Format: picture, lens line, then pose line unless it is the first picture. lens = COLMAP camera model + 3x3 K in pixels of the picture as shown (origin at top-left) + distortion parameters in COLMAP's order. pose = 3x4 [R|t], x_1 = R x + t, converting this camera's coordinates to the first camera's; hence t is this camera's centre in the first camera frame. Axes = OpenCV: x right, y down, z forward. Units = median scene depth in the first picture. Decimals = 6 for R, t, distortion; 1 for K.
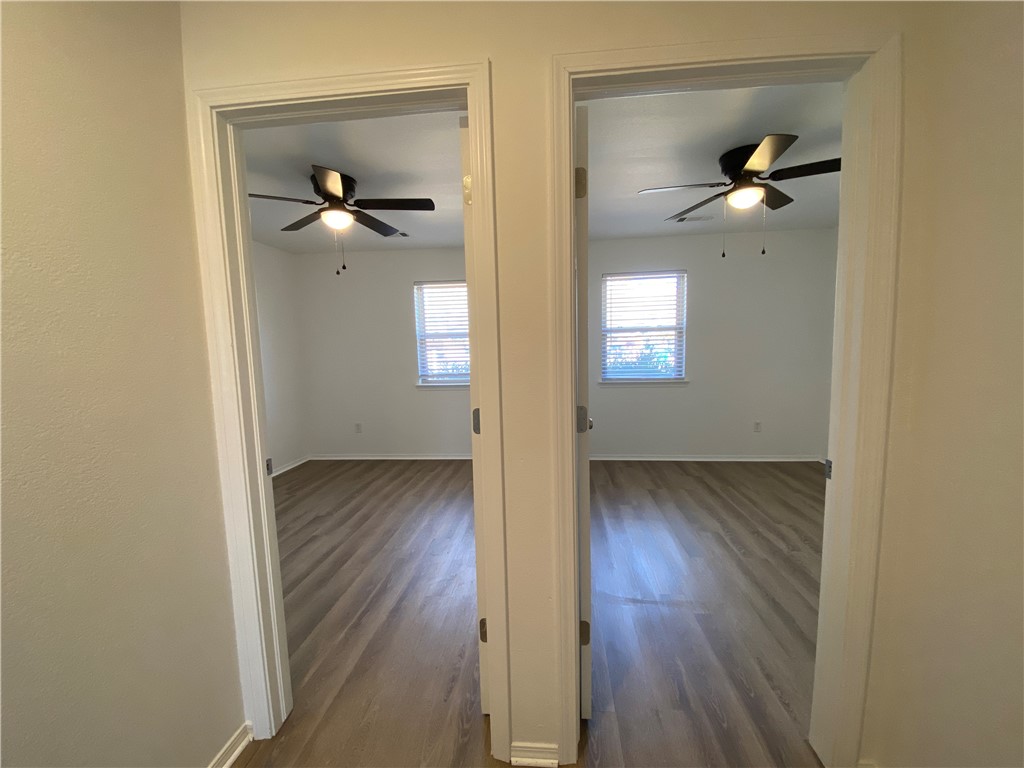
lens RADIAL K [[415.1, 0, 513.2], [0, 415.1, 385.0], [0, 0, 1]] dist [0.028953, -0.023803]
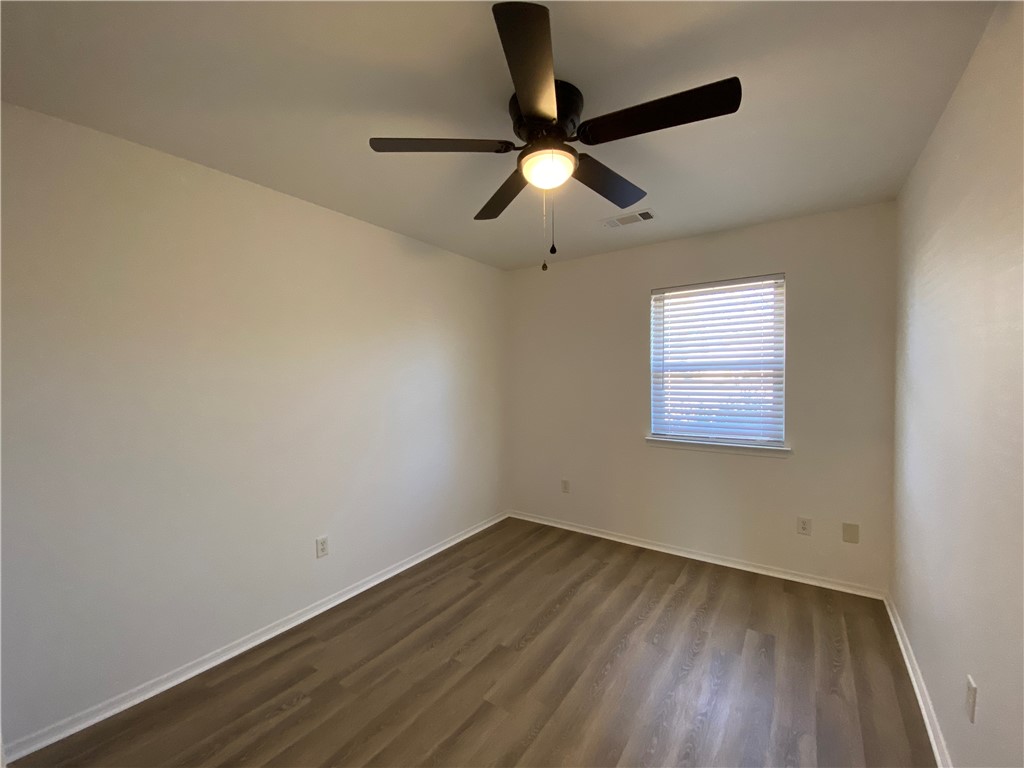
lens RADIAL K [[415.1, 0, 513.2], [0, 415.1, 385.0], [0, 0, 1]] dist [0.028953, -0.023803]
pose [[0.880964, 0.022712, -0.472638, -0.136555], [-0.055513, 0.996910, -0.055567, -0.049314], [0.469916, 0.075191, 0.879503, 0.367984]]
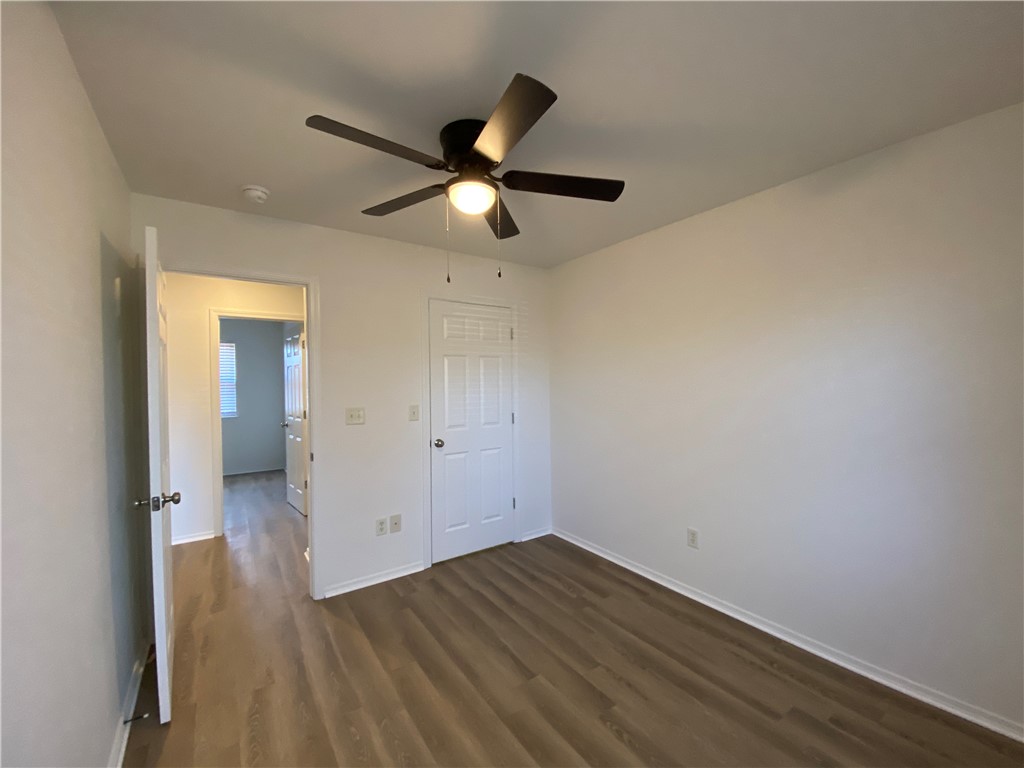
lens RADIAL K [[415.1, 0, 513.2], [0, 415.1, 385.0], [0, 0, 1]] dist [0.028953, -0.023803]
pose [[-0.760977, 0.033987, -0.647888, -0.029370], [-0.038230, 0.994543, 0.097074, -0.129297], [0.647651, 0.098640, -0.755525, 1.162866]]
